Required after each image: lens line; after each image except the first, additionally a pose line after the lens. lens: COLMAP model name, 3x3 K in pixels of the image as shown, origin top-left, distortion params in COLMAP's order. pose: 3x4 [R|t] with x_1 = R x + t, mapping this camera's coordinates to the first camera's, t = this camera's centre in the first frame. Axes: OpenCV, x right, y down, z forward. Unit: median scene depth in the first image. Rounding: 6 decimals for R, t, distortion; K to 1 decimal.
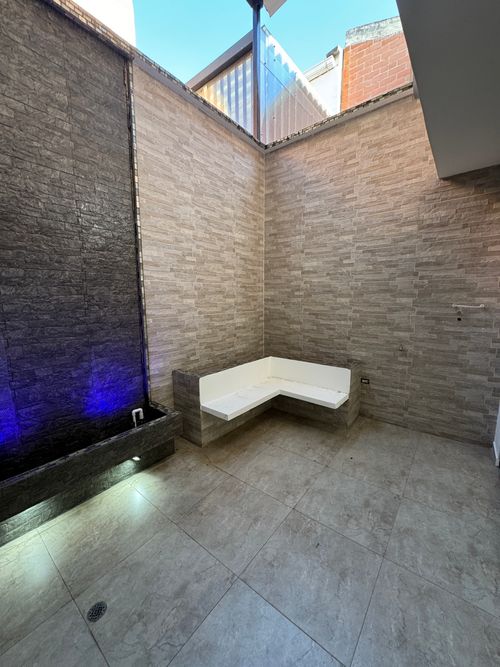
lens RADIAL K [[265.6, 0, 251.0], [0, 265.6, 333.1], [0, 0, 1]] dist [-0.002047, 0.000266]
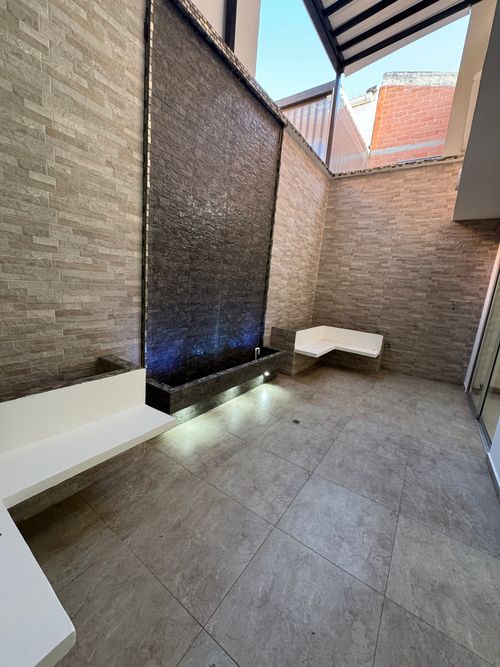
lens RADIAL K [[265.6, 0, 250.9], [0, 265.6, 333.6], [0, 0, 1]] dist [-0.002047, 0.000266]
pose [[0.993571, 0.077090, 0.082905, -0.589784], [-0.081472, 0.995378, 0.050837, 0.121988], [-0.078603, -0.057265, 0.995260, -0.550192]]
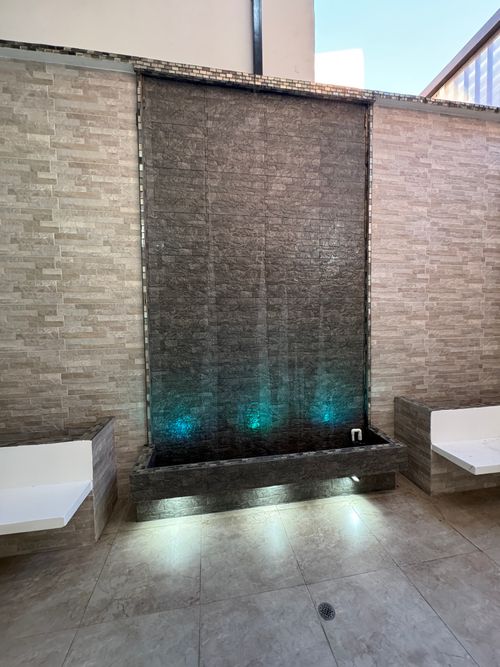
lens RADIAL K [[265.6, 0, 250.2], [0, 265.6, 332.7], [0, 0, 1]] dist [-0.002047, 0.000266]
pose [[0.743579, 0.023674, -0.668229, -0.061872], [-0.080612, 0.995258, -0.054442, 0.009712], [0.663771, 0.094350, 0.741961, -0.049227]]
